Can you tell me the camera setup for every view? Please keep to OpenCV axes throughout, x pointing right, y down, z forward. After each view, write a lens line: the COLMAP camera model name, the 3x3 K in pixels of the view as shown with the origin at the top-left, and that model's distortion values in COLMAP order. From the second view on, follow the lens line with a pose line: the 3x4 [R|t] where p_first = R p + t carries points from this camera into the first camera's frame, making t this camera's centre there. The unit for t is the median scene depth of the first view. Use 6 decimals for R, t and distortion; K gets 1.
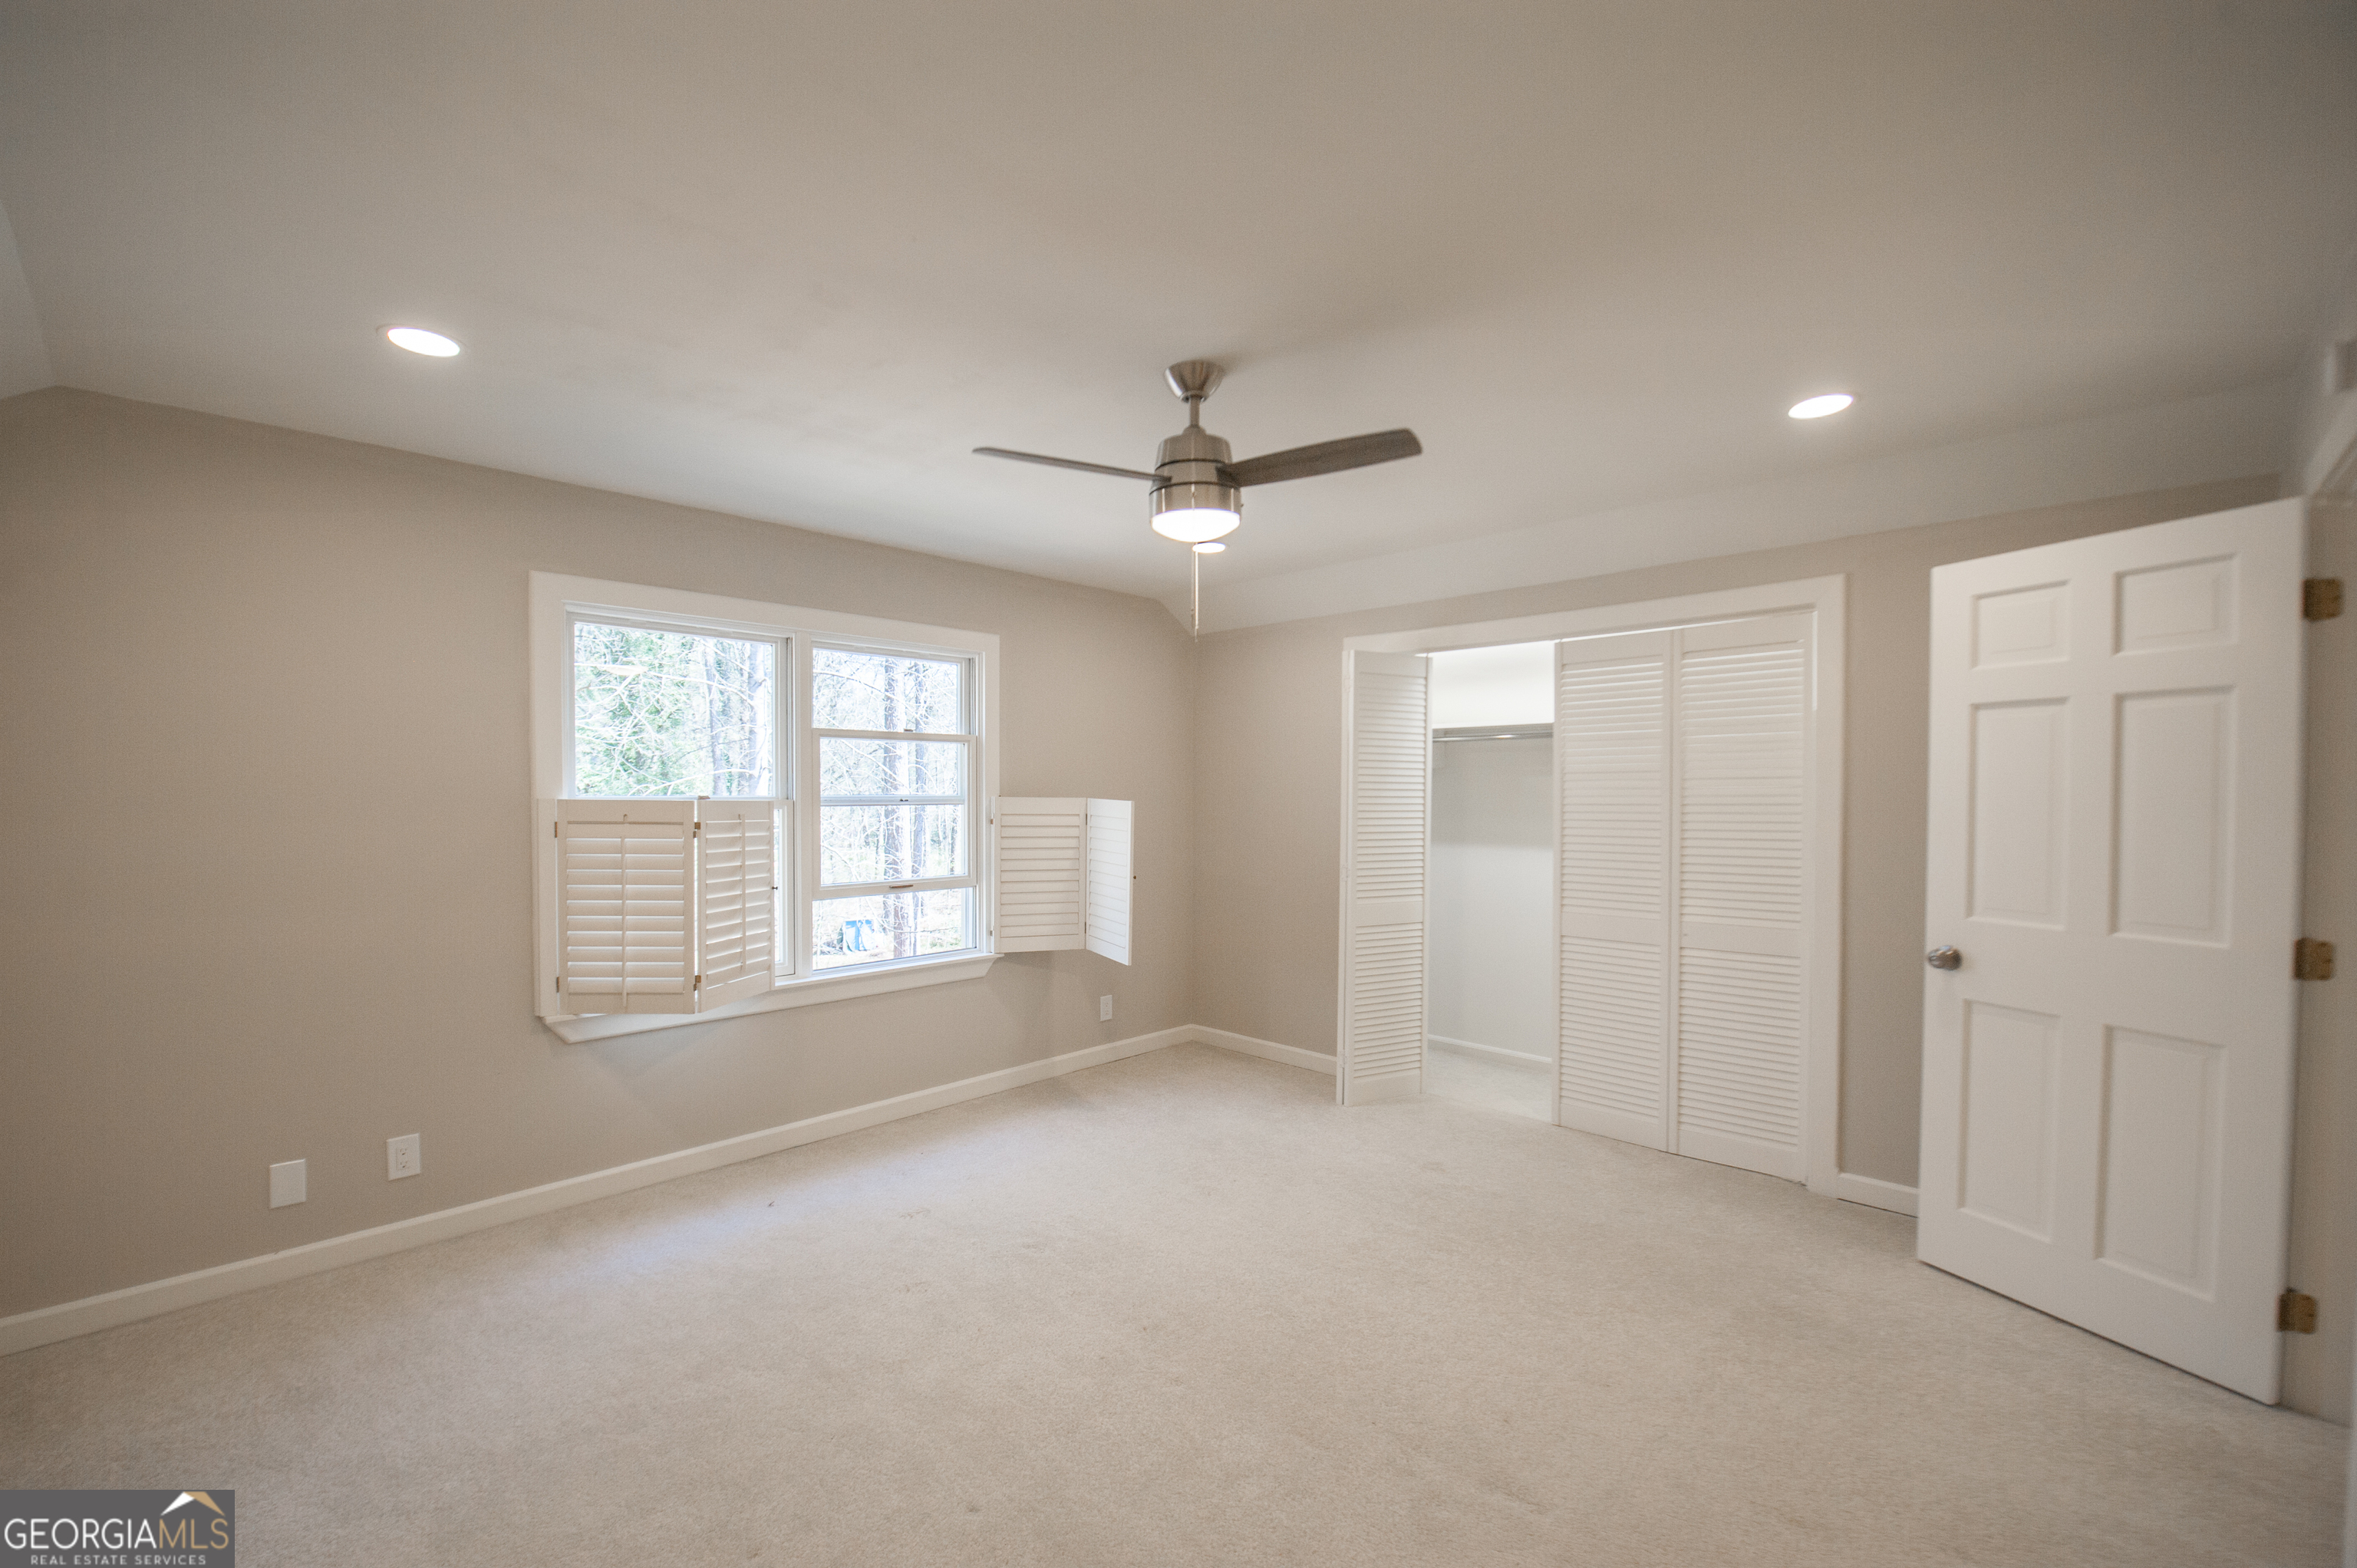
lens RADIAL K [[974.0, 0, 1157.3], [0, 974.0, 809.7], [0, 0, 1]] dist [0.000952, 0.000021]
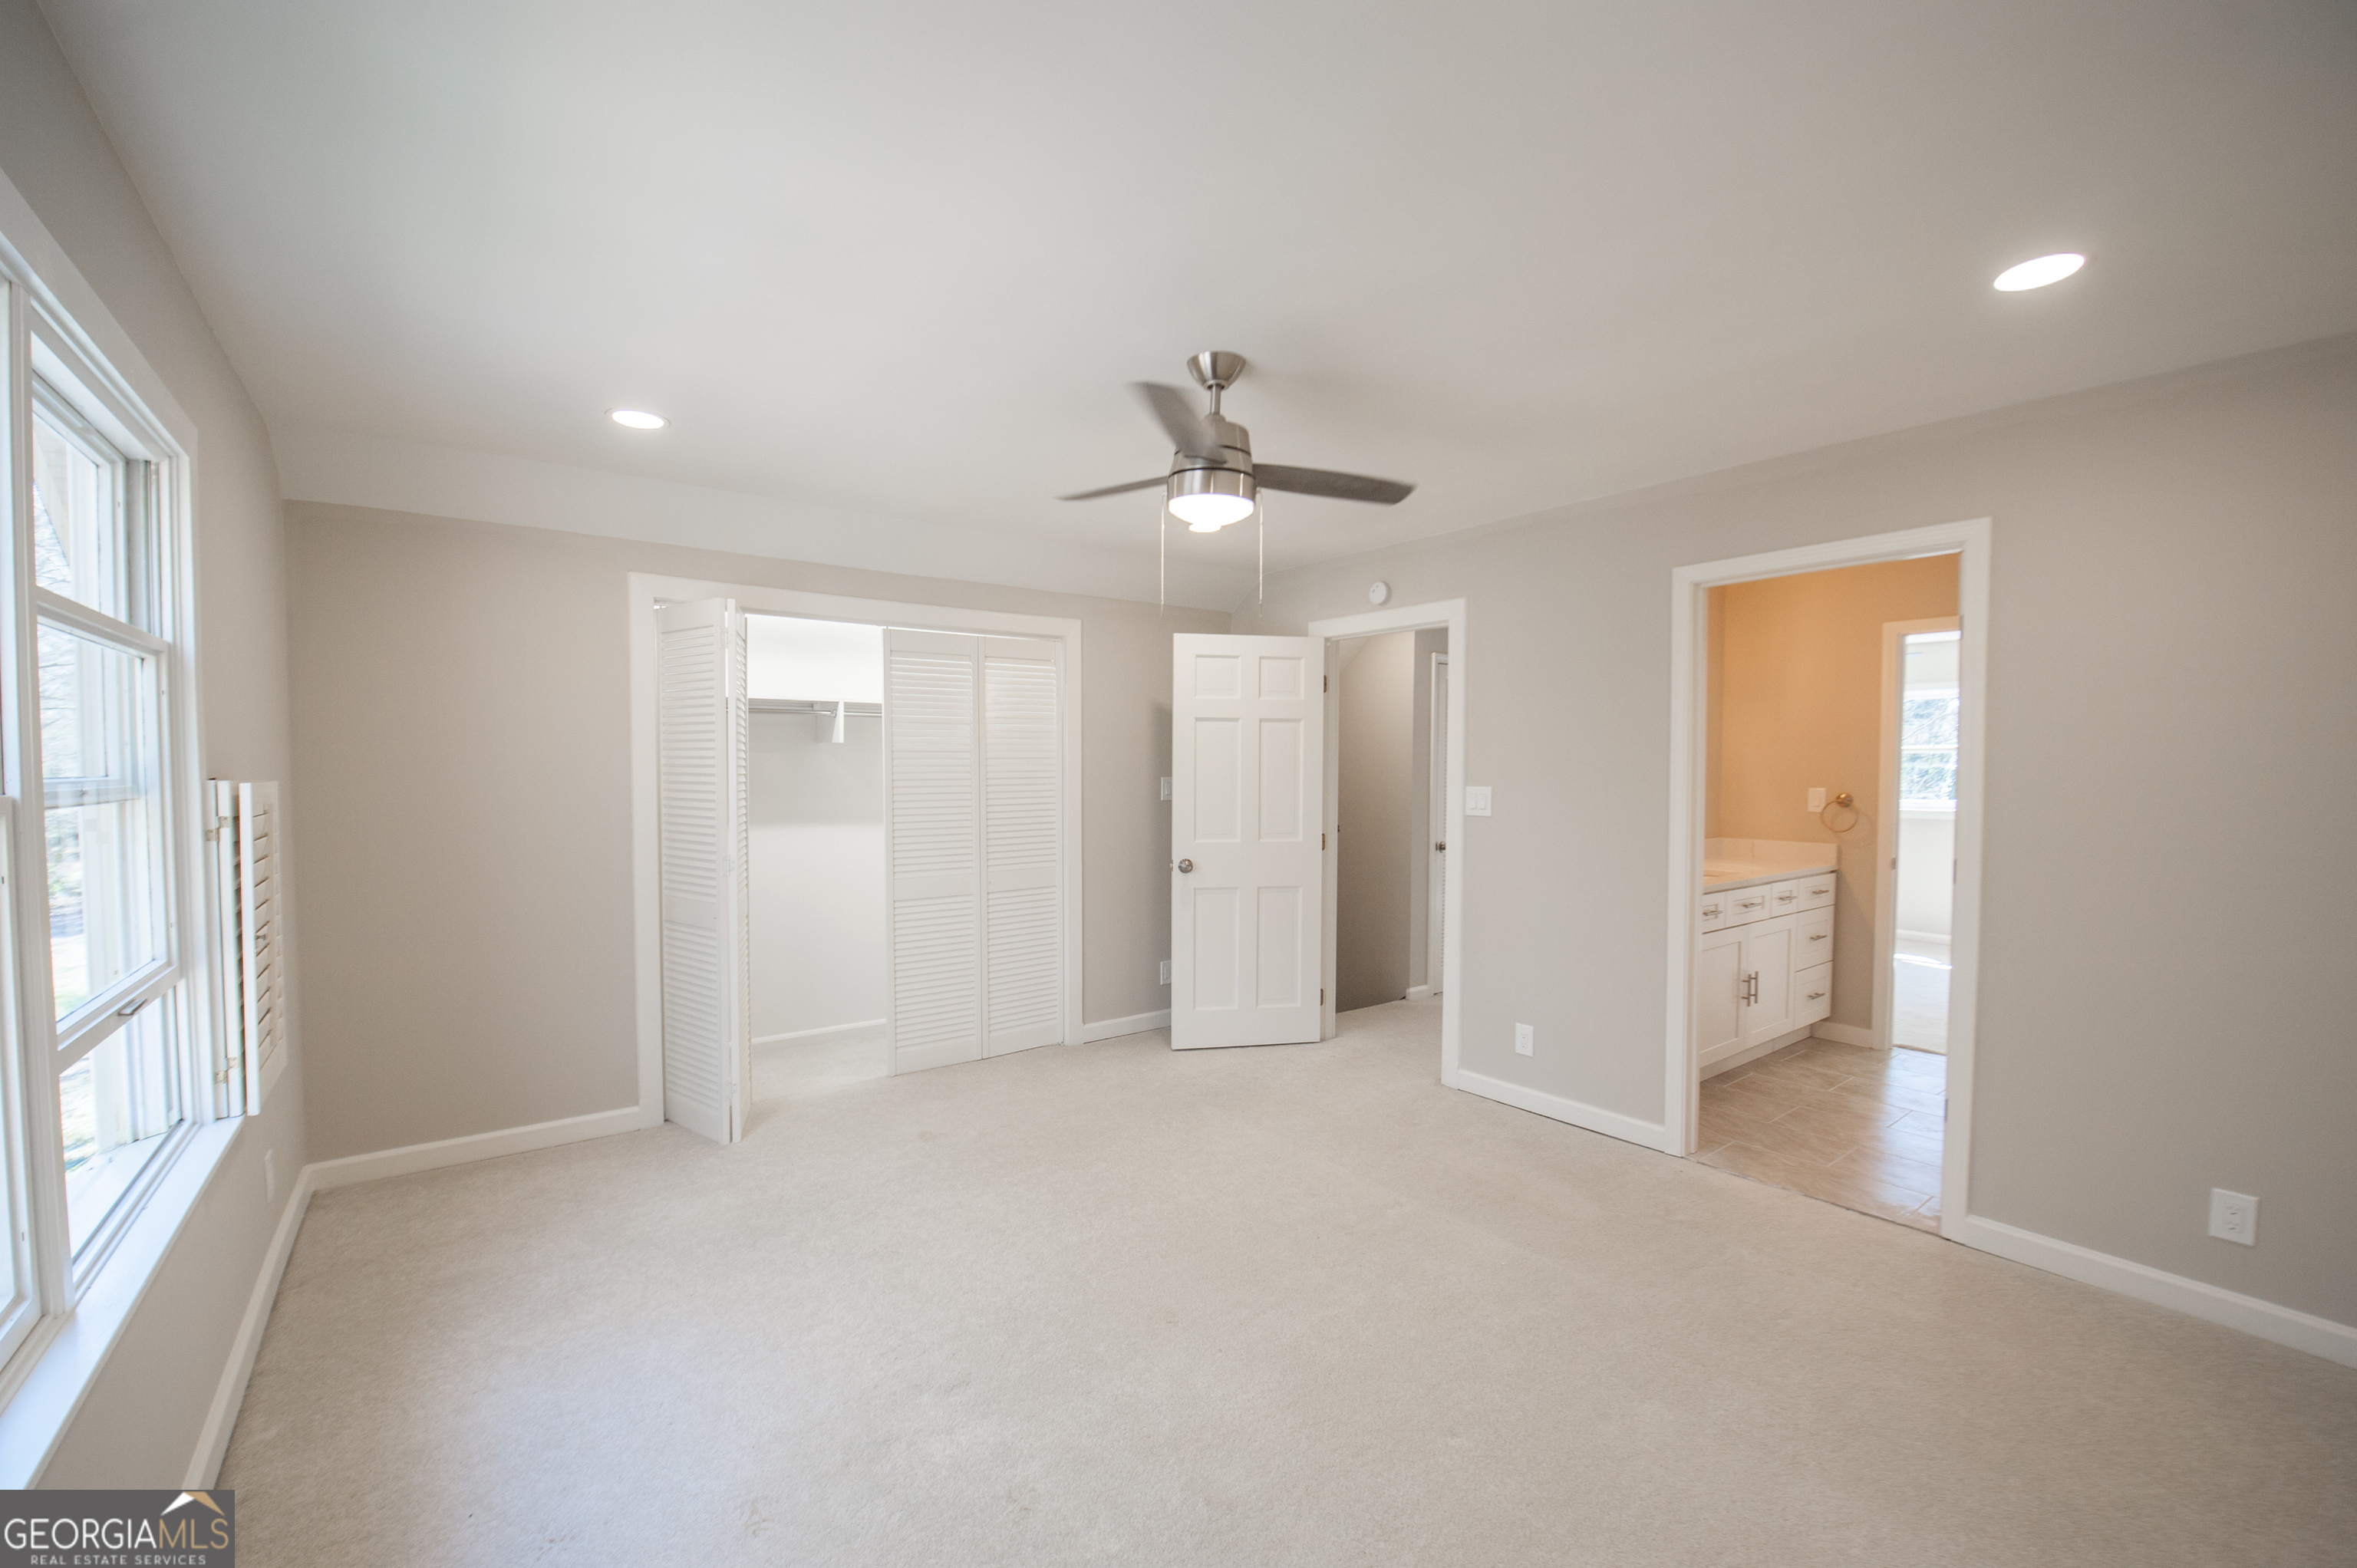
lens RADIAL K [[974.0, 0, 1157.3], [0, 974.0, 809.7], [0, 0, 1]] dist [0.000952, 0.000021]
pose [[0.159333, -0.040055, 0.986412, -0.690811], [0.020880, 0.999090, 0.037197, -0.007883], [-0.987004, 0.014670, 0.160024, 0.614994]]
